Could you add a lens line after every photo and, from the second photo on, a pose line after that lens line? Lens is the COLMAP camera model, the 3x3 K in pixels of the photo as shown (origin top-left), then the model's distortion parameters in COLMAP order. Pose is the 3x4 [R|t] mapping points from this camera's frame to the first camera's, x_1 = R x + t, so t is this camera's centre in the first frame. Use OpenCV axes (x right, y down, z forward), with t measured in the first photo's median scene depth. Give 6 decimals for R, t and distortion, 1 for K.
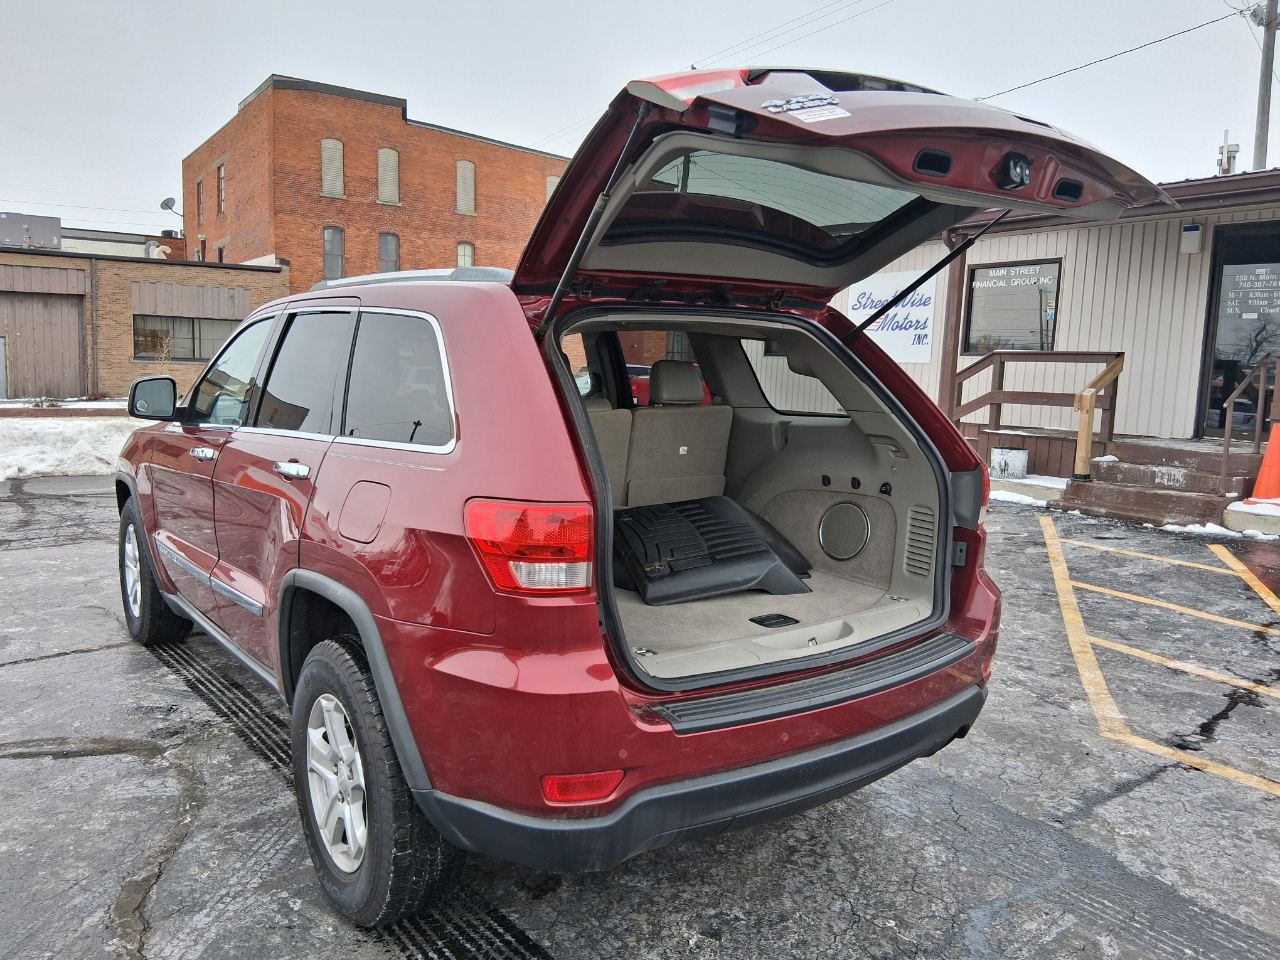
lens RADIAL K [[969.7, 0, 652.3], [0, 969.7, 475.6], [0, 0, 1]] dist [0.037305, -0.053448]
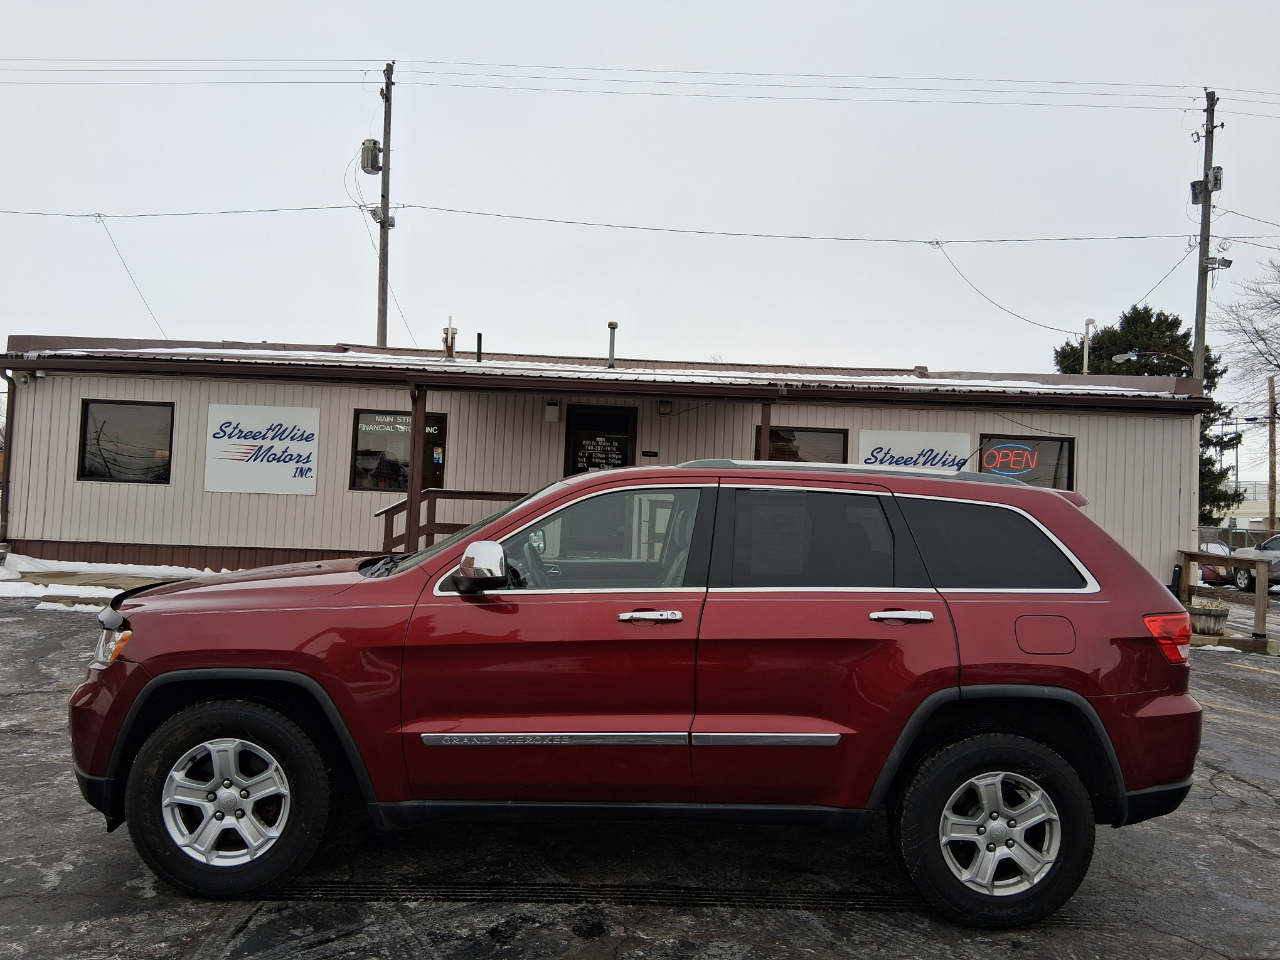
lens RADIAL K [[969.7, 0, 615.6], [0, 969.7, 470.5], [0, 0, 1]] dist [0.037305, -0.053448]
pose [[0.577243, 0.030702, 0.815995, -1.411727], [0.069941, 0.993762, -0.086868, -0.099133], [-0.813572, 0.107215, 0.571494, 0.452168]]
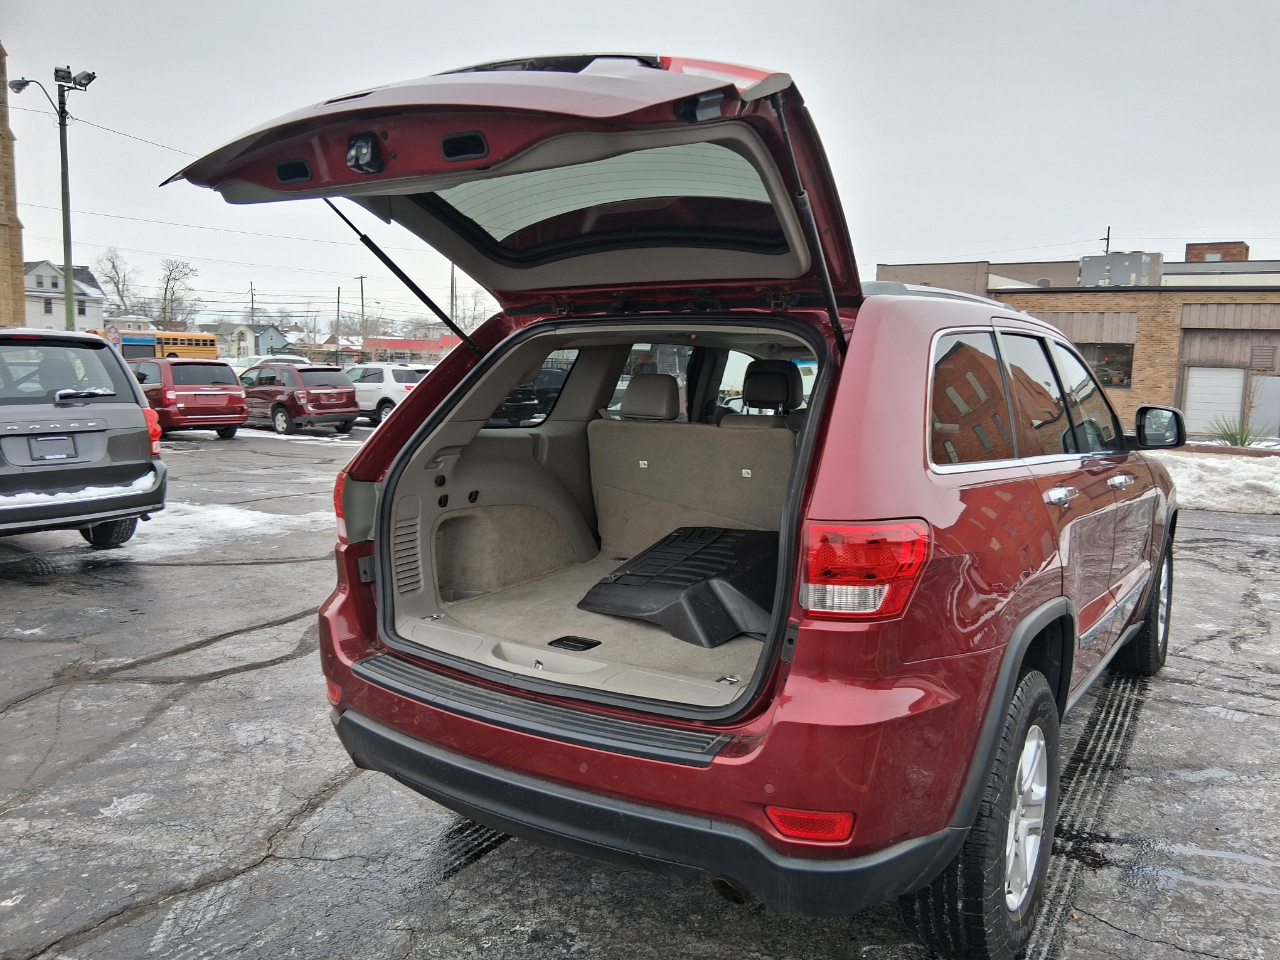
lens RADIAL K [[969.7, 0, 653.7], [0, 969.7, 481.6], [0, 0, 1]] dist [0.037305, -0.053448]
pose [[0.336797, 0.091320, -0.937138, 0.754447], [-0.128561, 0.990425, 0.050309, -0.046354], [0.932759, 0.103536, 0.345312, 0.539617]]
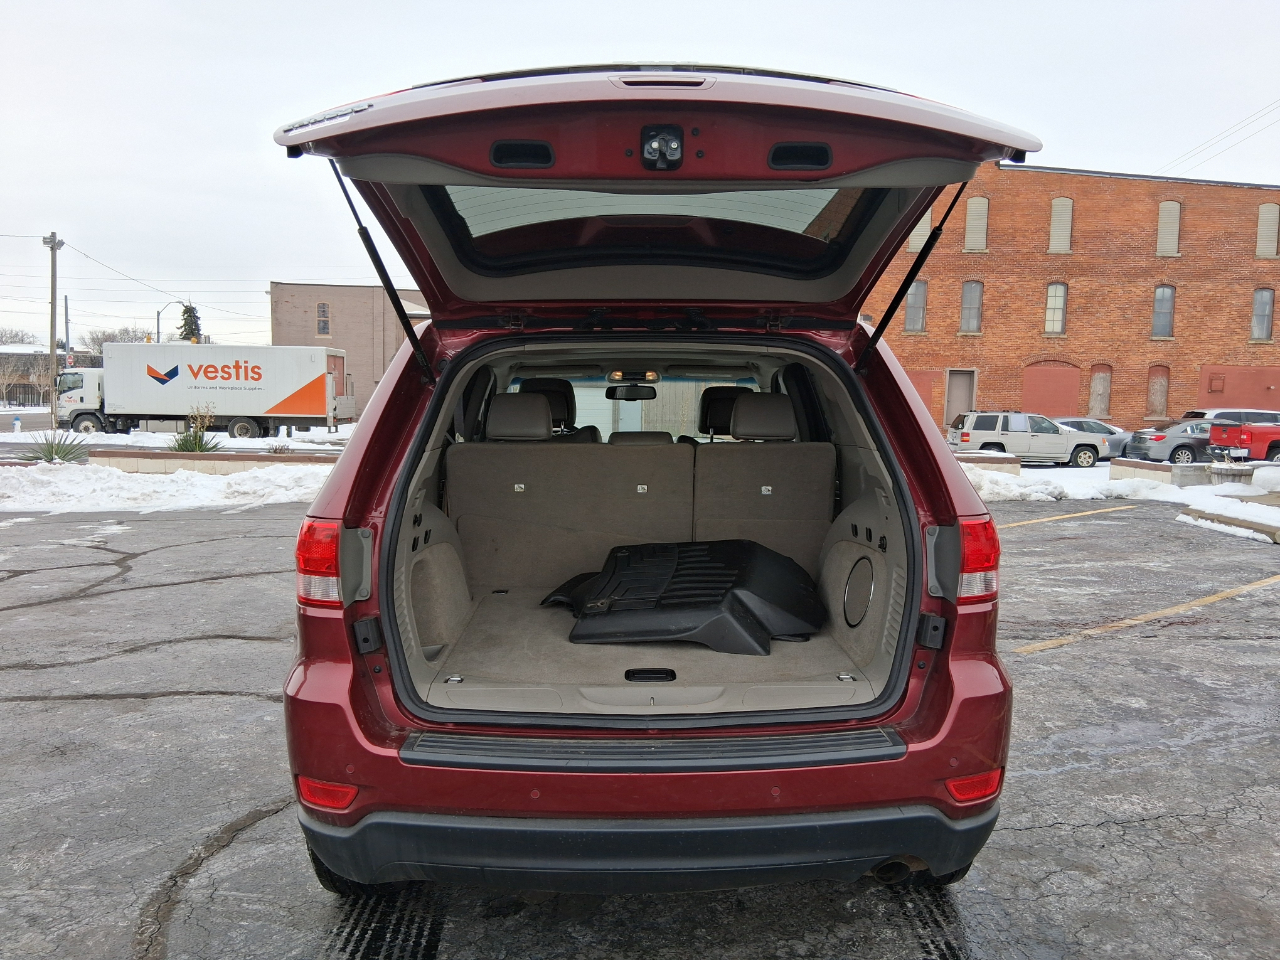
lens RADIAL K [[969.7, 0, 652.1], [0, 969.7, 482.5], [0, 0, 1]] dist [0.037305, -0.053448]
pose [[0.816628, 0.034288, -0.576145, 0.471793], [-0.059557, 0.997911, -0.025027, -0.004078], [0.574083, 0.054752, 0.816964, 0.192255]]
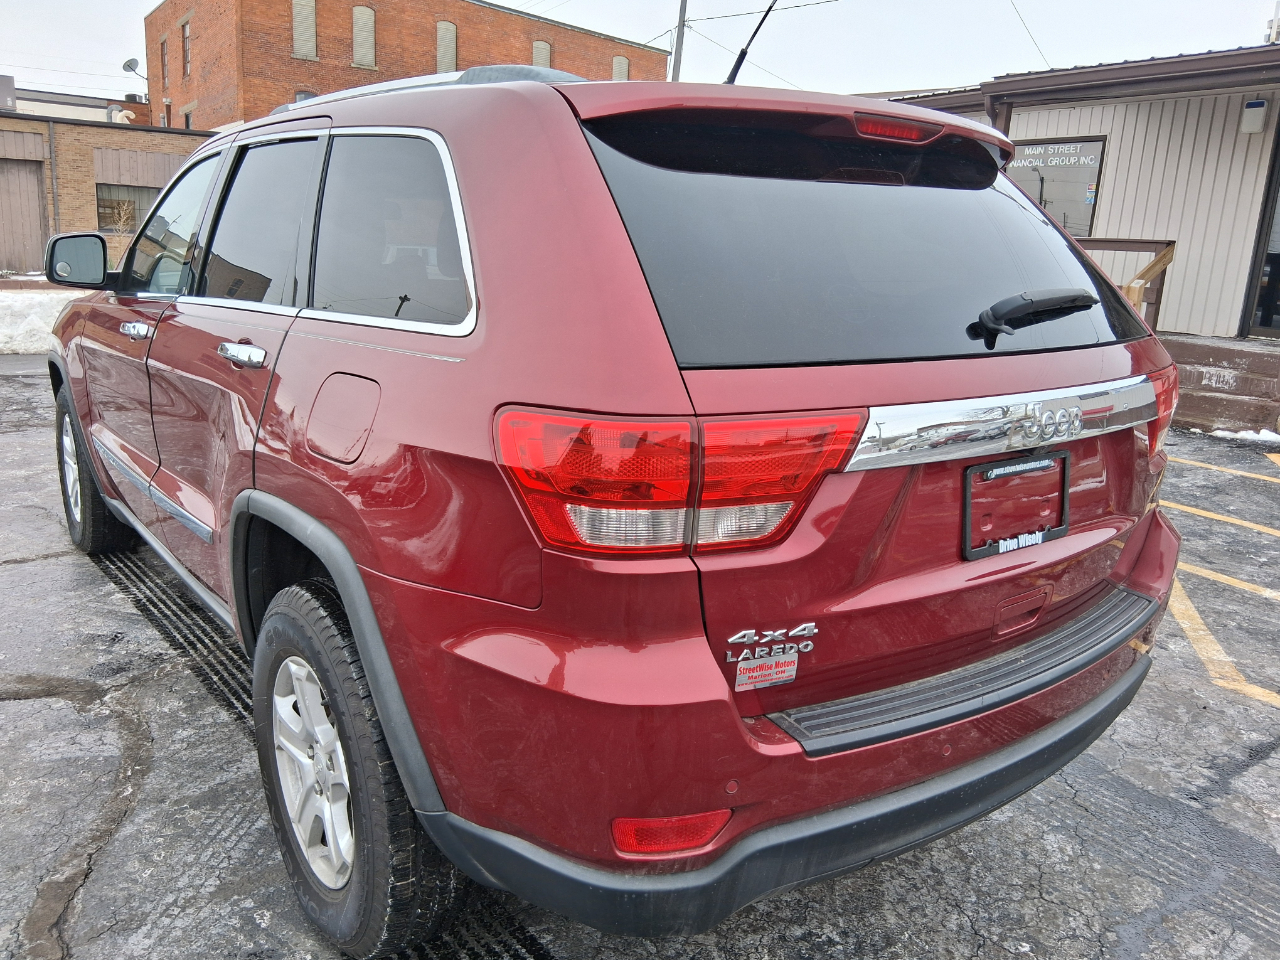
lens RADIAL K [[969.7, 0, 661.2], [0, 969.7, 479.1], [0, 0, 1]] dist [0.037305, -0.053448]
pose [[0.999520, 0.016246, 0.026386, -0.059057], [-0.019208, 0.993046, 0.116154, -0.003055], [-0.024315, -0.116605, 0.992881, 0.206551]]
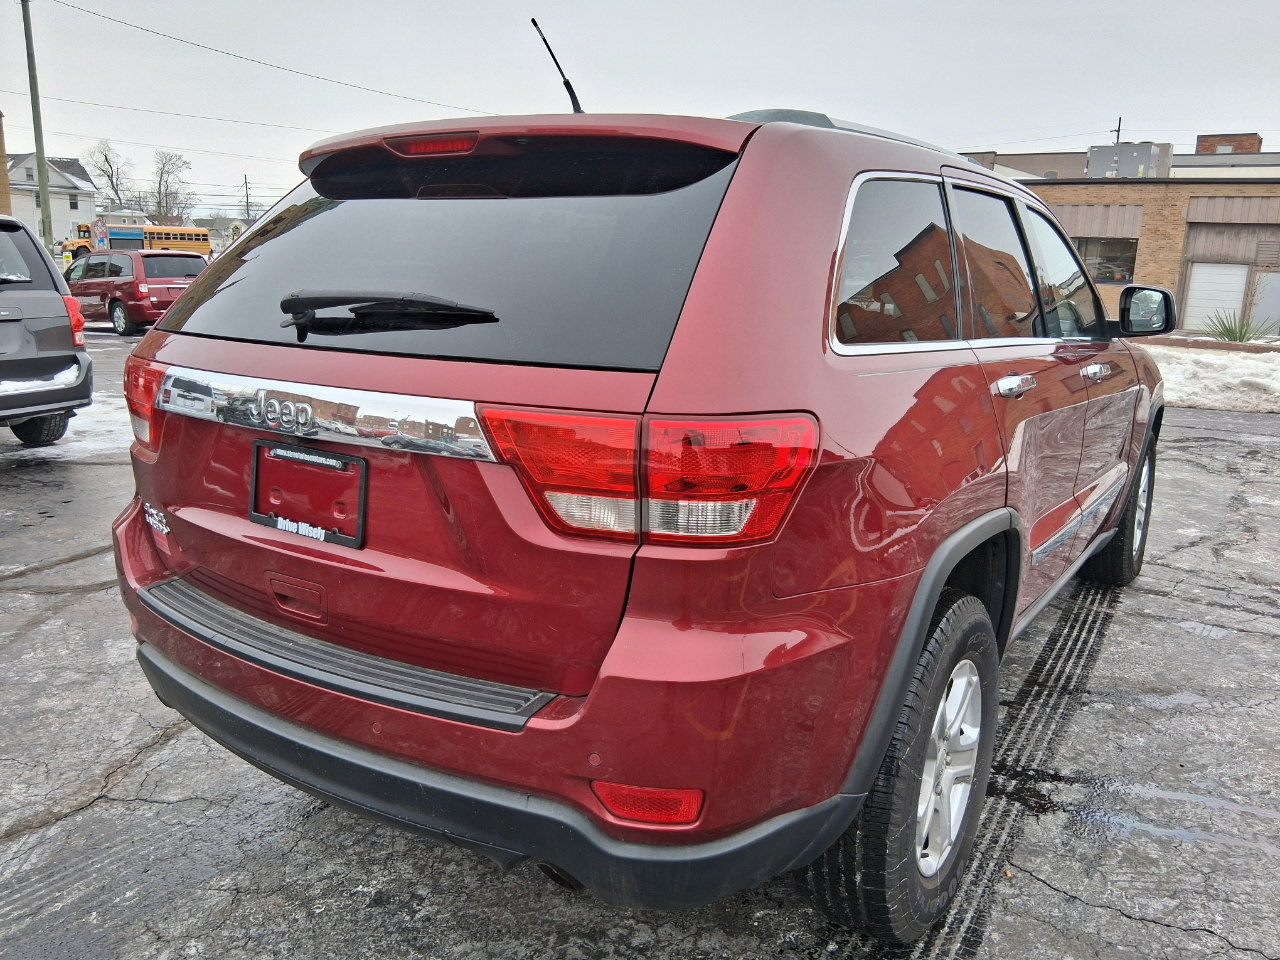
lens RADIAL K [[969.7, 0, 646.4], [0, 969.7, 476.3], [0, 0, 1]] dist [0.037305, -0.053448]
pose [[0.335190, 0.183376, -0.924132, 0.657181], [-0.129105, 0.980563, 0.147746, -0.043388], [0.933263, 0.069787, 0.352350, 0.670002]]
